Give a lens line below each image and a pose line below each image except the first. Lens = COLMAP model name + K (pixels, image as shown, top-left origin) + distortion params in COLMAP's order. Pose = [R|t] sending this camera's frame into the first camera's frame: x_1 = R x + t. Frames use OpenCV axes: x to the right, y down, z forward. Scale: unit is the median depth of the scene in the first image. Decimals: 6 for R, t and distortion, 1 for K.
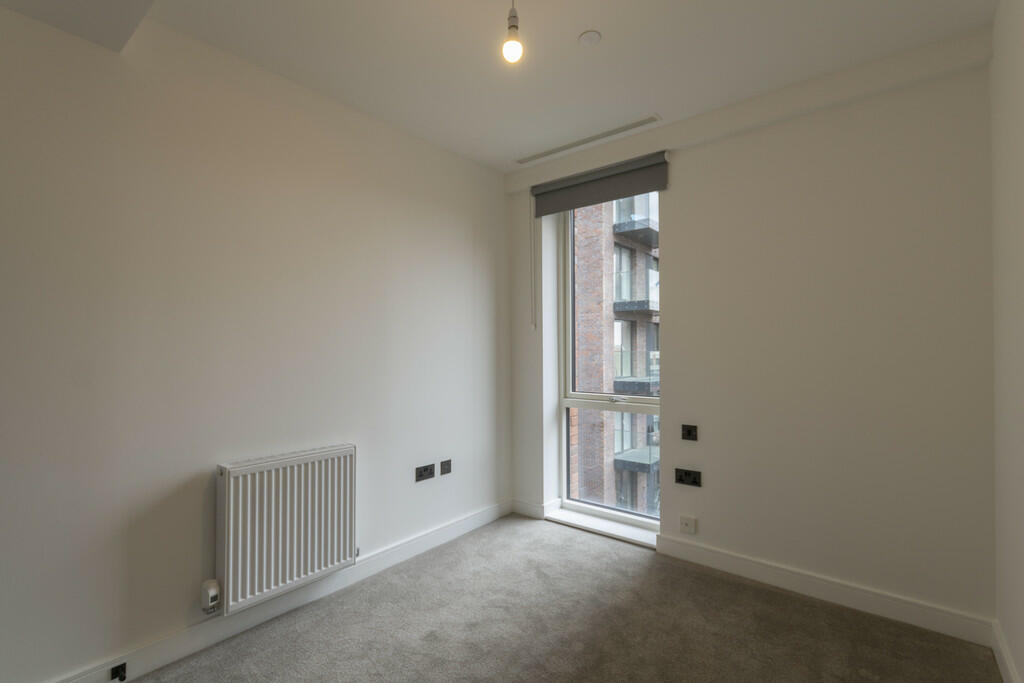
lens RADIAL K [[468.0, 0, 512.0], [0, 468.0, 341.5], [0, 0, 1]] dist [0.000059, 0.000025]
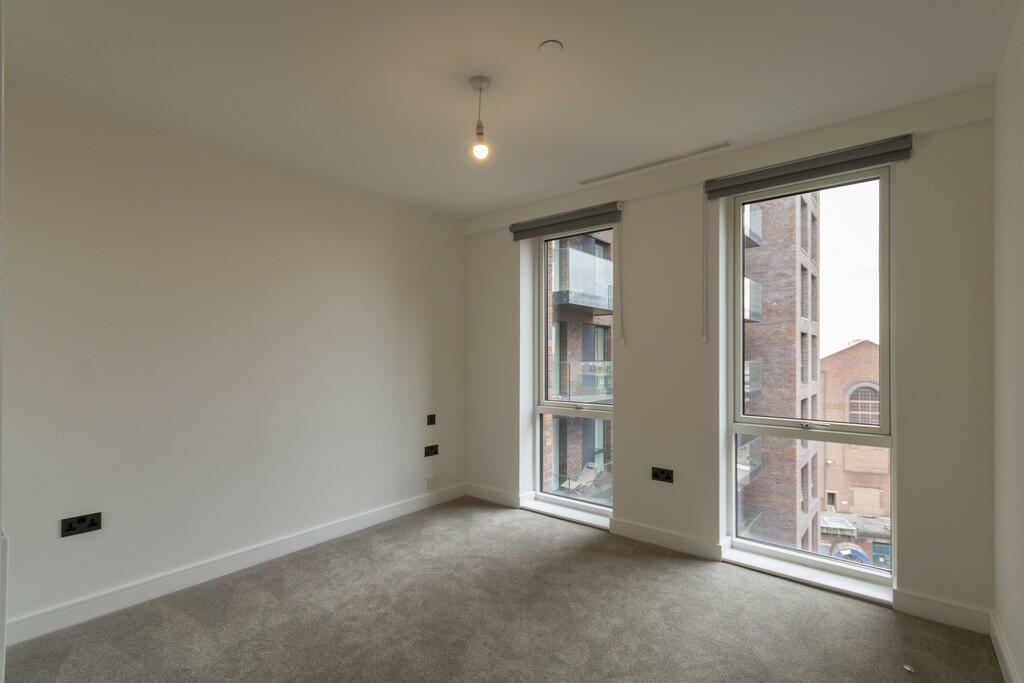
lens RADIAL K [[468.0, 0, 512.0], [0, 468.0, 341.5], [0, 0, 1]] dist [0.000059, 0.000025]
pose [[0.999992, -0.003344, -0.002343, 0.052435], [0.003343, 0.999994, -0.000687, -0.042146], [0.002346, 0.000680, 0.999997, -0.185459]]
